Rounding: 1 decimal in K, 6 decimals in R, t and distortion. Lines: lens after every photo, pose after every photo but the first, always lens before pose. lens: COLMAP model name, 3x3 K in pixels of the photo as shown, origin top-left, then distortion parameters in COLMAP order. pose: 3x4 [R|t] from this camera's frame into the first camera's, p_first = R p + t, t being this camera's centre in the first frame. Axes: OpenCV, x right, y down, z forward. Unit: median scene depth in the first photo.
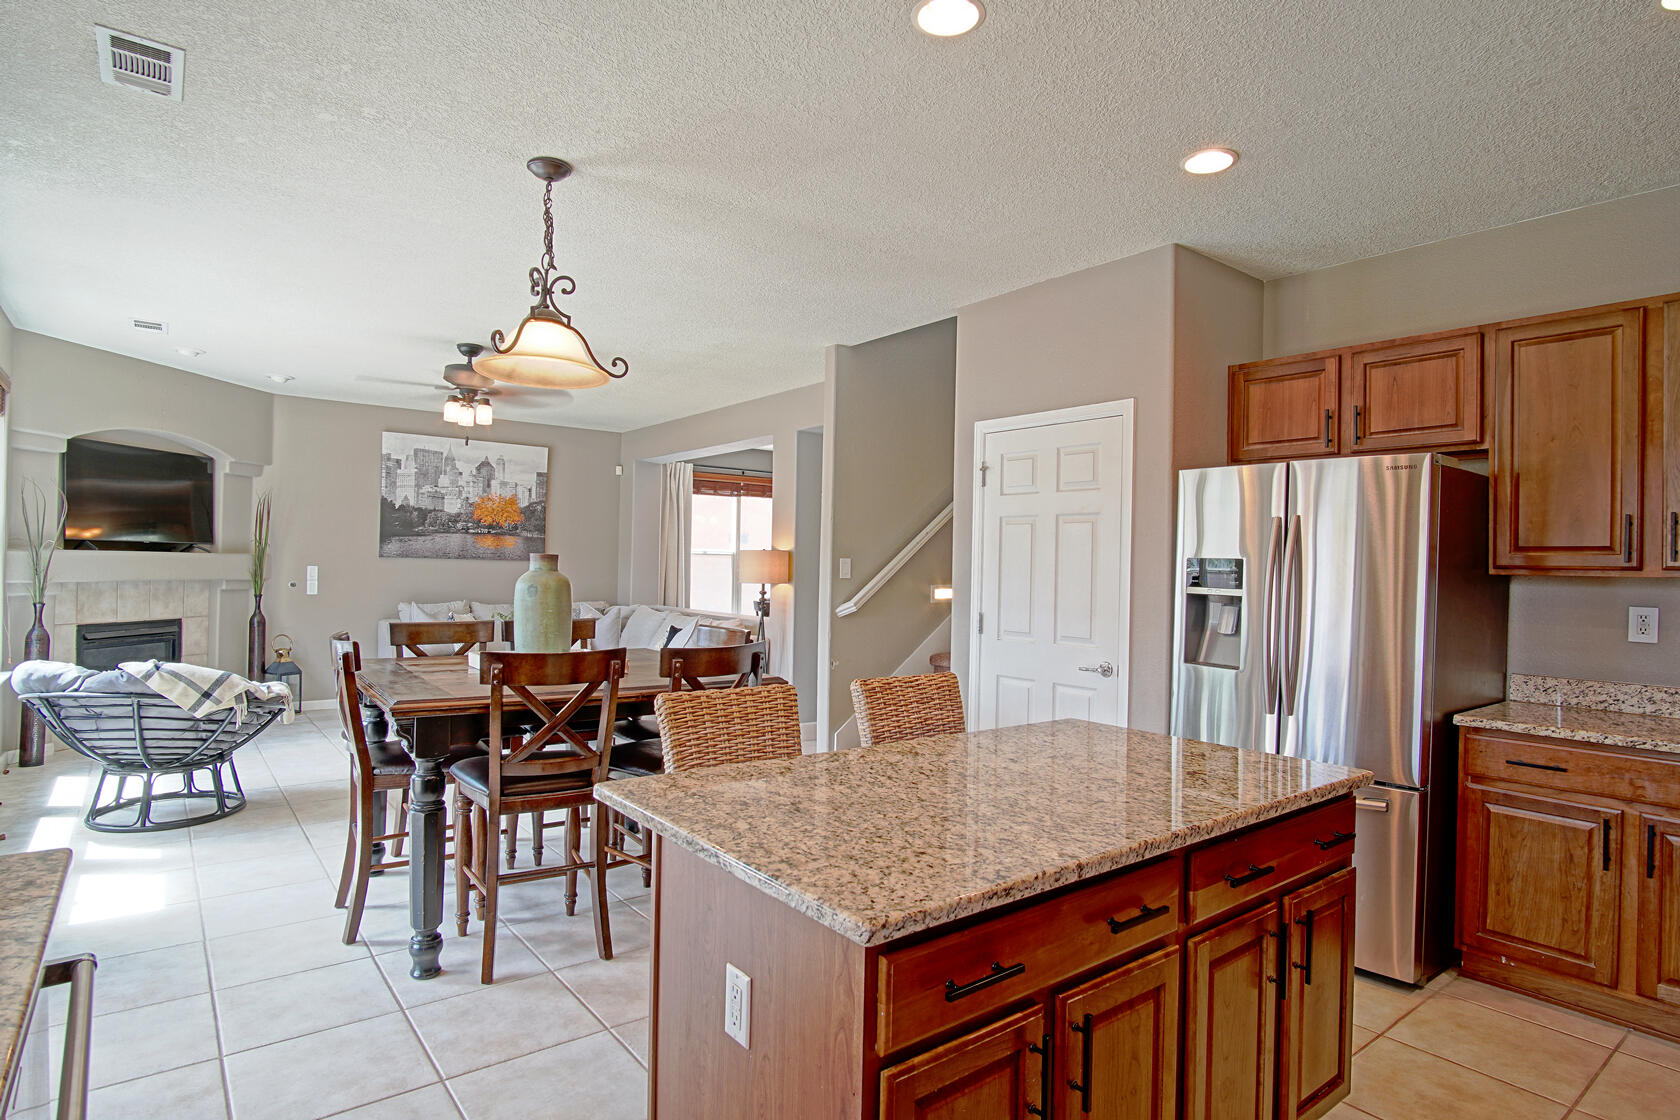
lens RADIAL K [[895.7, 0, 837.6], [0, 895.7, 562.4], [0, 0, 1]] dist [-0.018819, -0.000259]
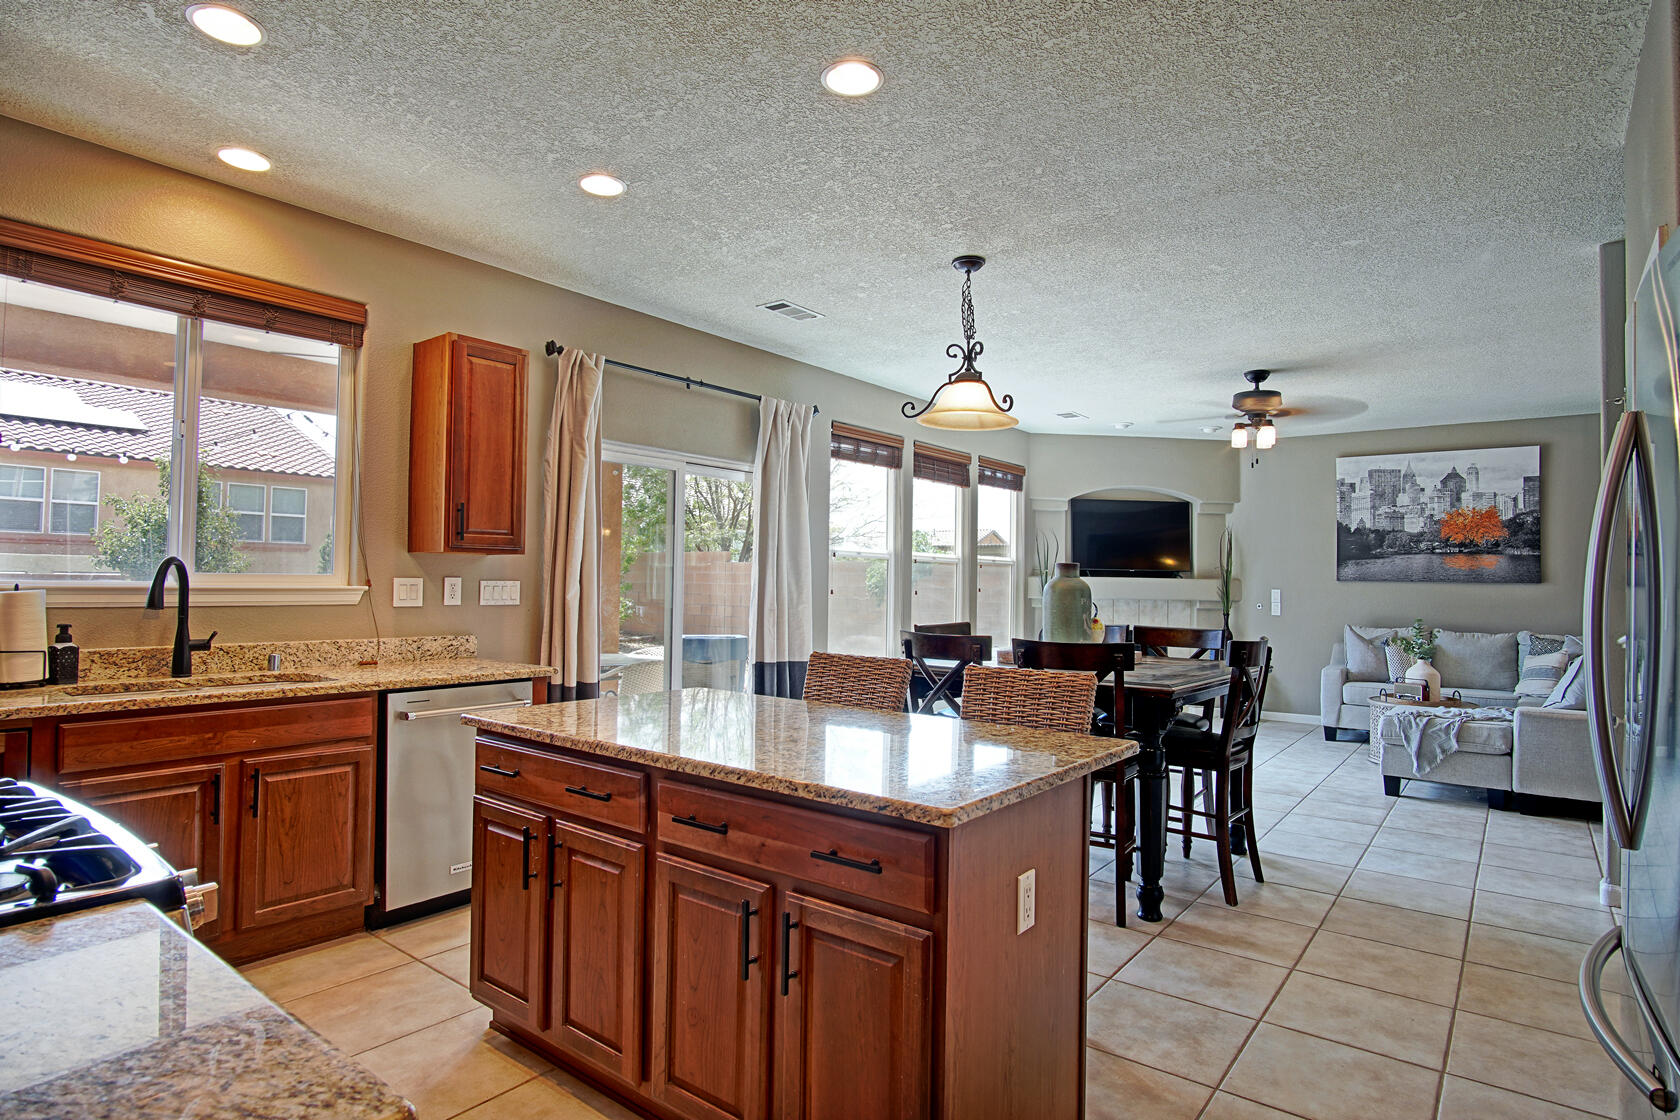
lens RADIAL K [[895.7, 0, 837.6], [0, 895.7, 562.4], [0, 0, 1]] dist [-0.018819, -0.000259]
pose [[0.240482, -0.037140, -0.969943, 0.335067], [-0.006928, 0.999177, -0.039977, 0.017782], [0.970629, 0.016333, 0.240026, 0.194789]]
